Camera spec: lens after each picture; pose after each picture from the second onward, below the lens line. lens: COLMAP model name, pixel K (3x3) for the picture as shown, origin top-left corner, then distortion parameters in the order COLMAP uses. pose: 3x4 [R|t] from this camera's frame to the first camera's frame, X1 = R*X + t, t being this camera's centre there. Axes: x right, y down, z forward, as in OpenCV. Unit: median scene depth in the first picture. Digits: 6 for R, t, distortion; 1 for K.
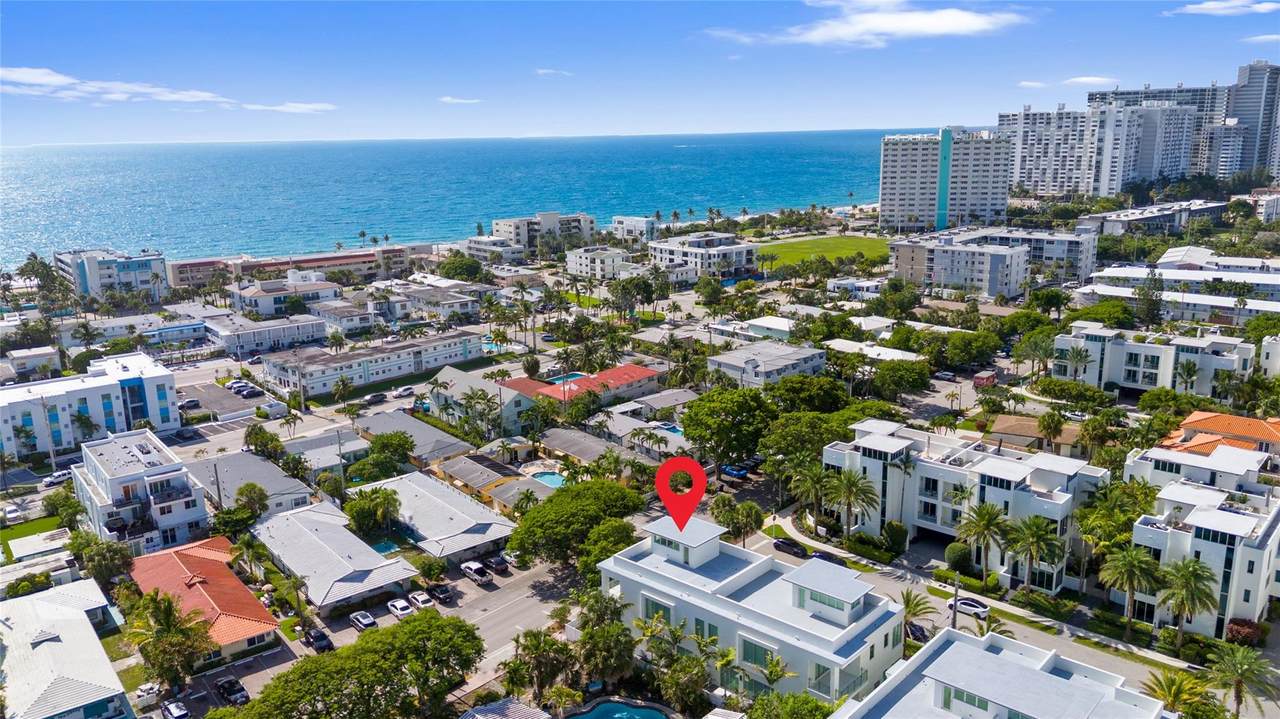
lens RADIAL K [[927.4, 0, 611.1], [0, 927.4, 360.2], [0, 0, 1]] dist [0.008707, -0.008640]
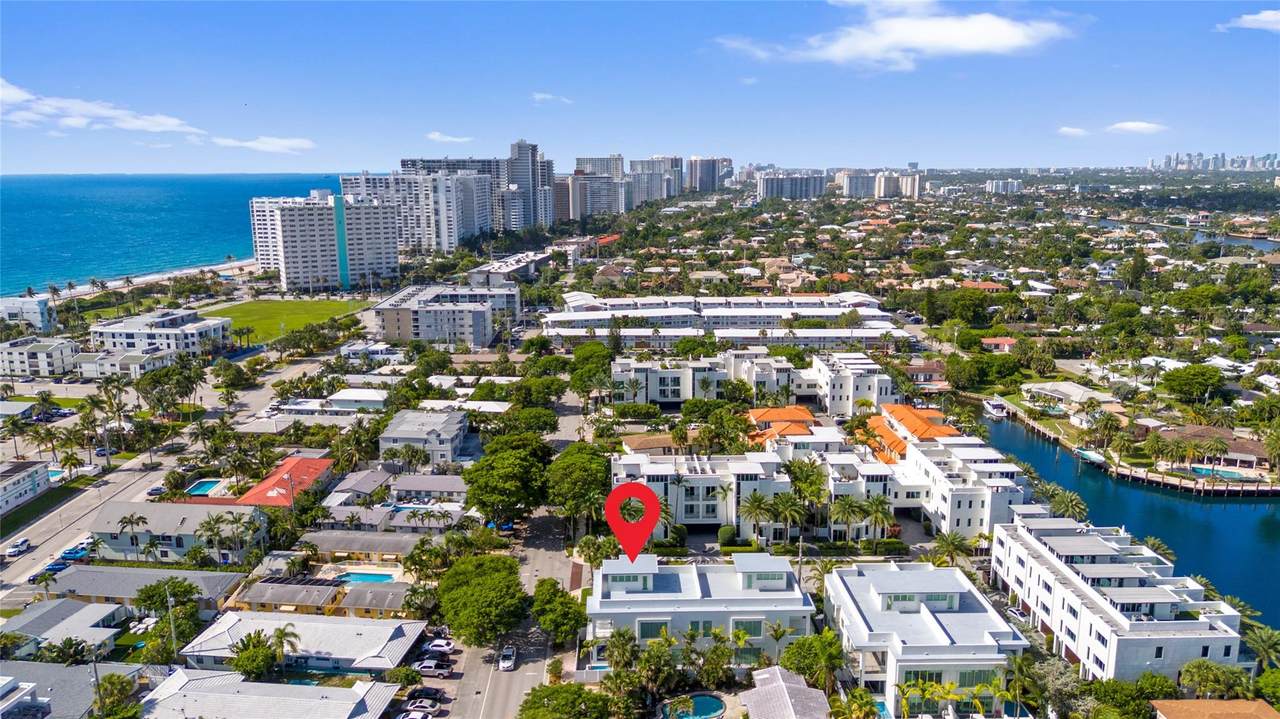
lens RADIAL K [[927.4, 0, 611.1], [0, 927.4, 360.2], [0, 0, 1]] dist [0.008707, -0.008640]
pose [[0.708780, -0.122622, 0.694690, -0.265264], [0.155043, 0.987775, 0.016168, -0.039224], [-0.688180, 0.096247, 0.719127, 0.029354]]
